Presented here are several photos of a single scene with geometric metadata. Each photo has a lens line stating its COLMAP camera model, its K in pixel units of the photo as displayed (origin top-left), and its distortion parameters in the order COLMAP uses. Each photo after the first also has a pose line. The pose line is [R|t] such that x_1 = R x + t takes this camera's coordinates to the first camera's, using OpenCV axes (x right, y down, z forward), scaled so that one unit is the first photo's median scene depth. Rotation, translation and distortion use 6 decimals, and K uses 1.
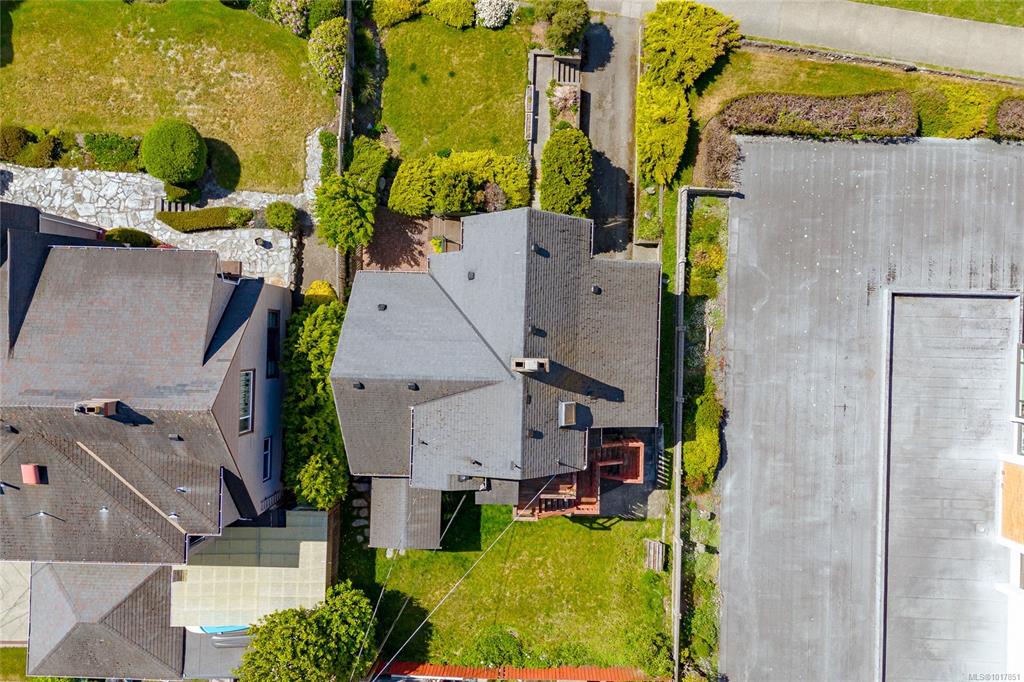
lens RADIAL K [[751.5, 0, 516.8], [0, 751.5, 347.4], [0, 0, 1]] dist [0.065072, -0.053554]
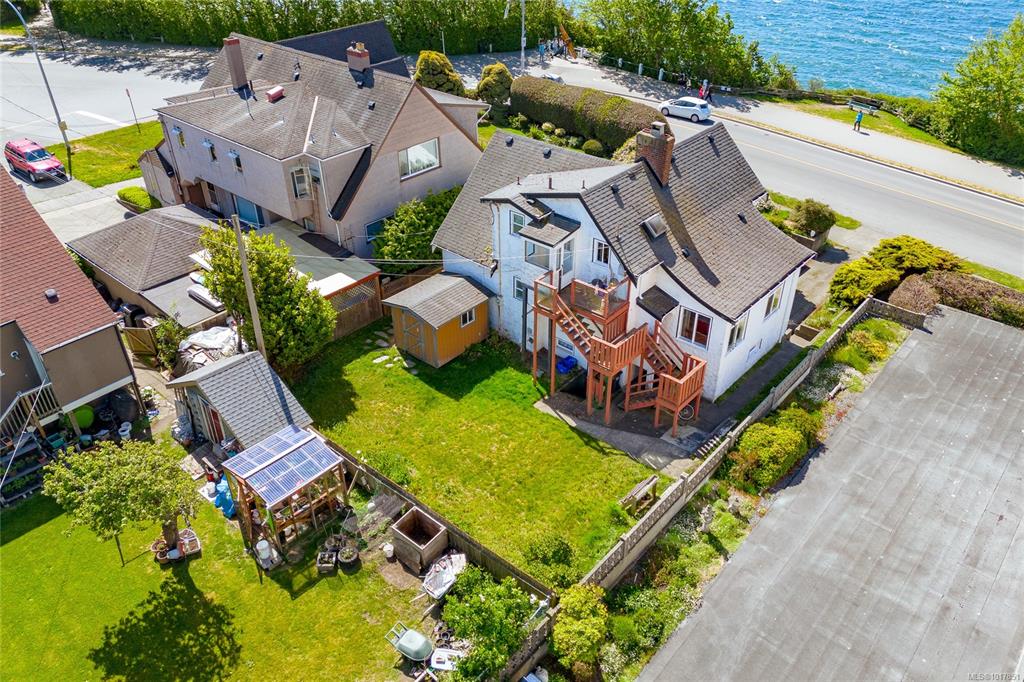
lens RADIAL K [[751.5, 0, 515.1], [0, 751.5, 331.3], [0, 0, 1]] dist [0.065072, -0.053554]
pose [[0.769469, 0.362111, -0.526112, 0.397626], [-0.638502, 0.416435, -0.647223, 0.721563], [-0.015276, 0.833941, 0.551642, 0.496351]]
